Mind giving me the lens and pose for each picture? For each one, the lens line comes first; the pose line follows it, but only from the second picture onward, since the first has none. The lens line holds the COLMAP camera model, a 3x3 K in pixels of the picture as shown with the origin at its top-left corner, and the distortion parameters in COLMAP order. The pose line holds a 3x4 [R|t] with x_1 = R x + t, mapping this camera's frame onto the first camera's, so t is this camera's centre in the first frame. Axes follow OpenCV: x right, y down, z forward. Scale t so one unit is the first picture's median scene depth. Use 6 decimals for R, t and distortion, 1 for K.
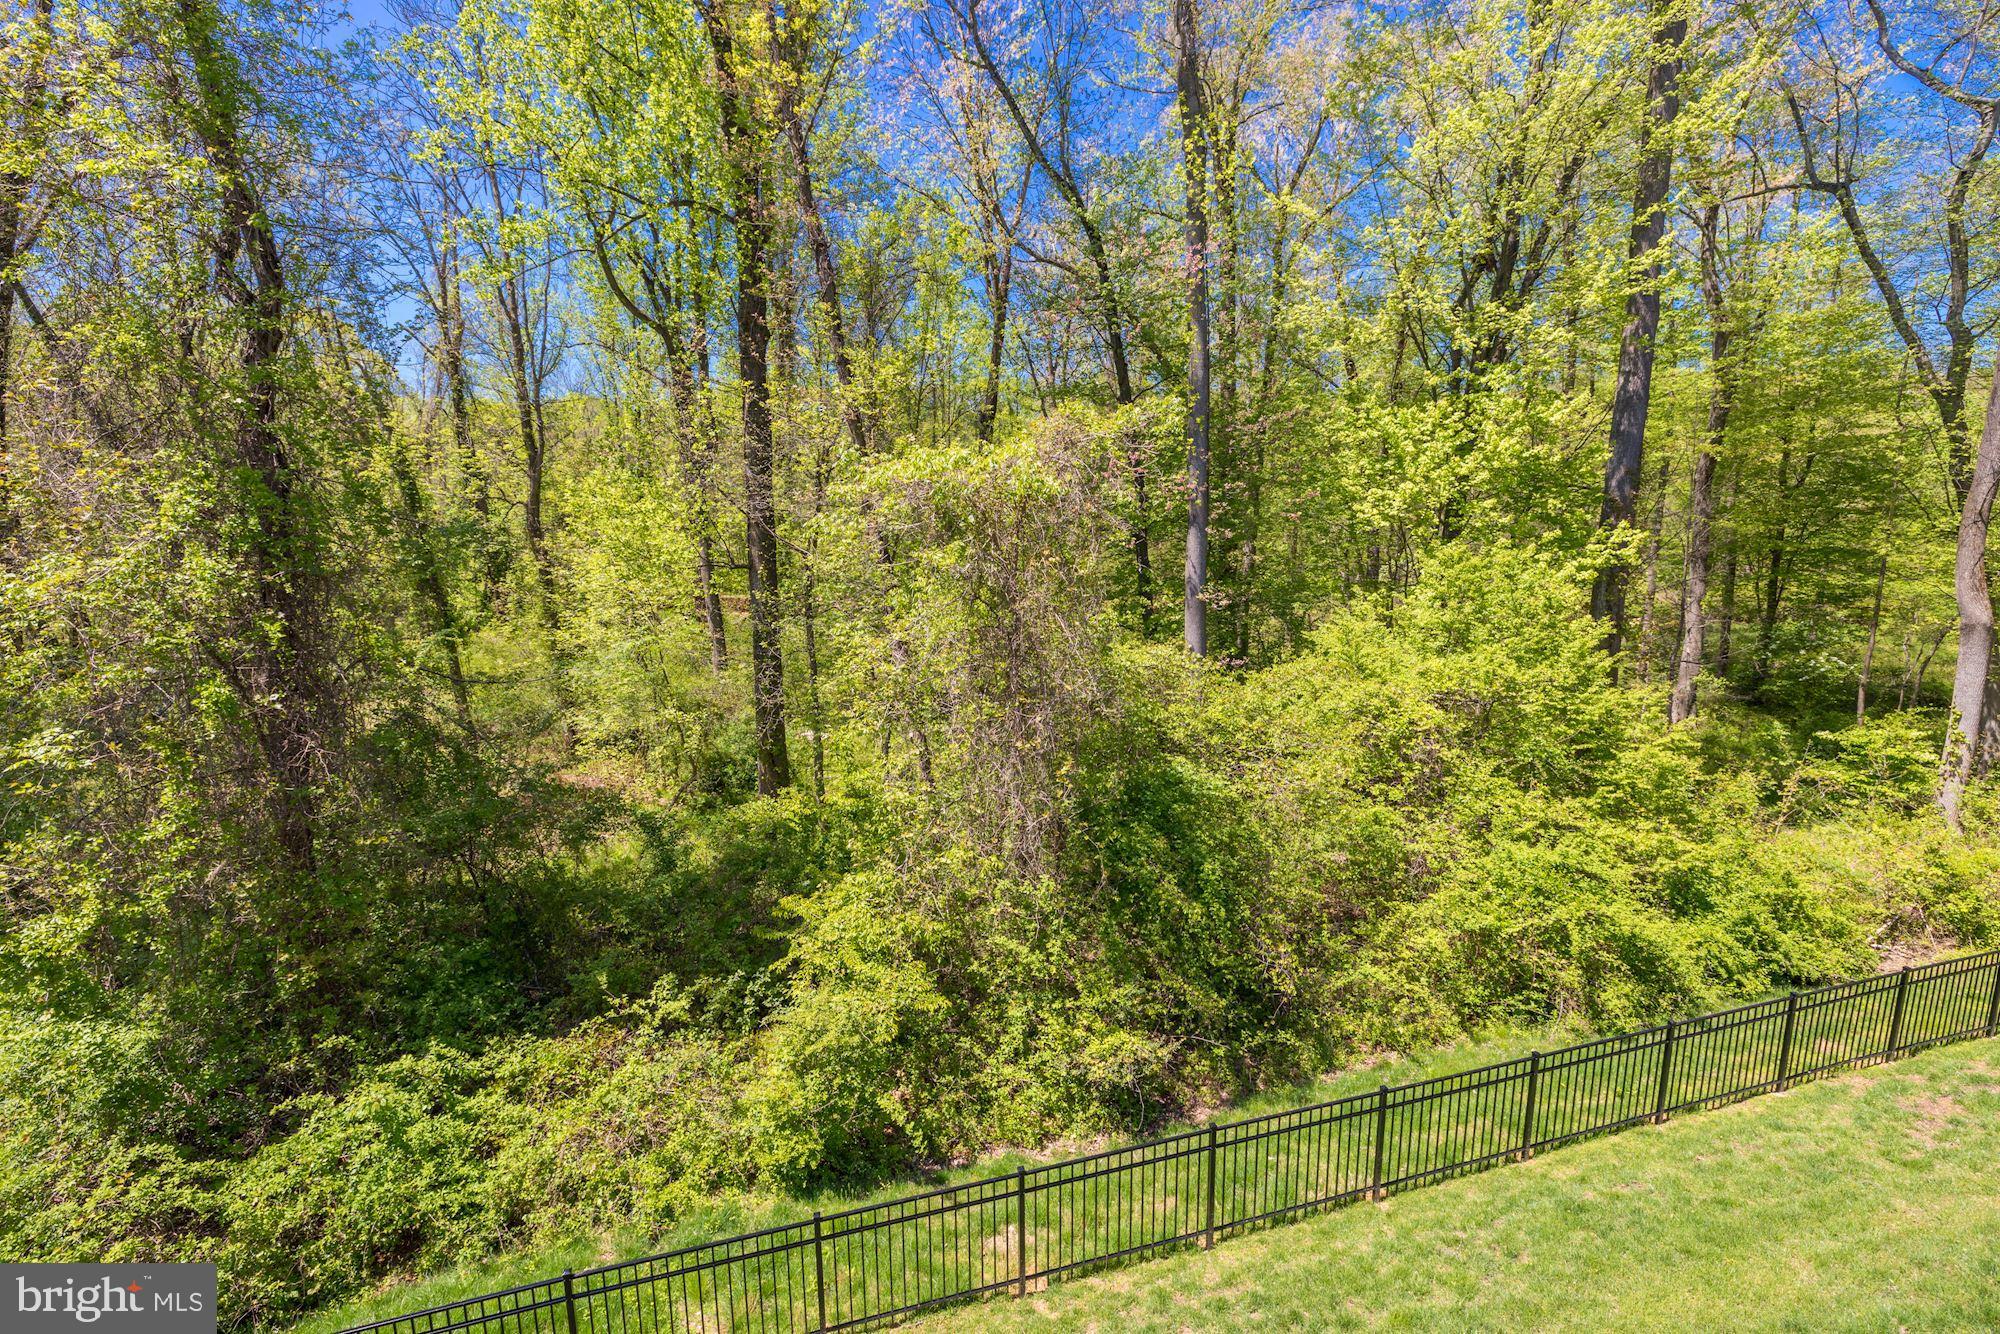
lens RADIAL K [[862.3, 0, 998.5], [0, 862.3, 672.3], [0, 0, 1]] dist [-0.000659, 0.000037]
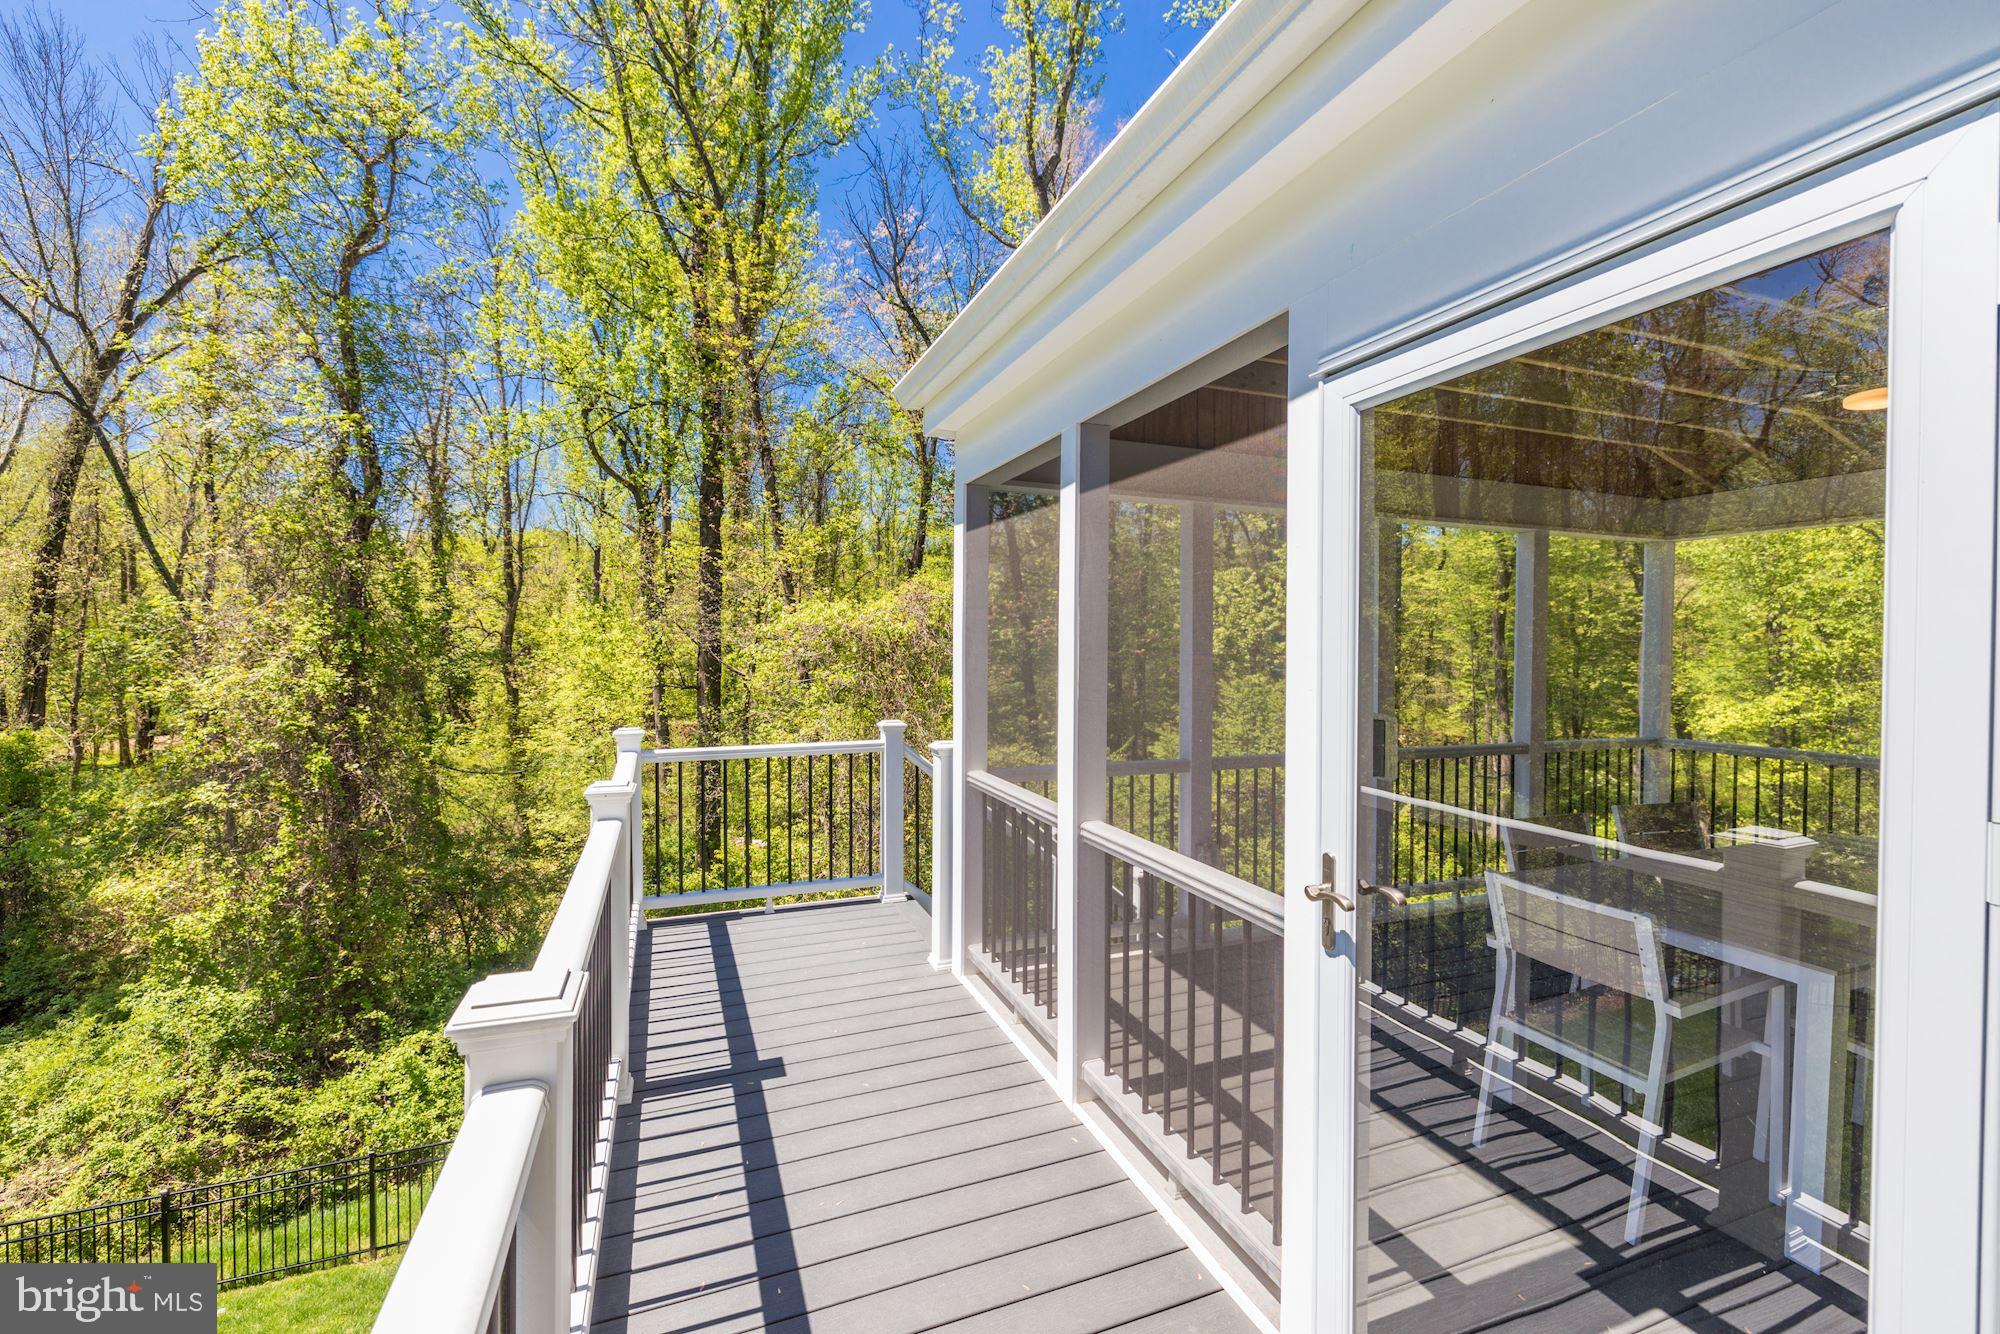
lens RADIAL K [[862.3, 0, 995.8], [0, 862.3, 666.5], [0, 0, 1]] dist [-0.000659, 0.000037]
pose [[0.998350, 0.012364, 0.056077, 0.077304], [-0.003289, 0.987255, -0.159111, 0.050758], [-0.057329, 0.158664, 0.985667, -0.280191]]
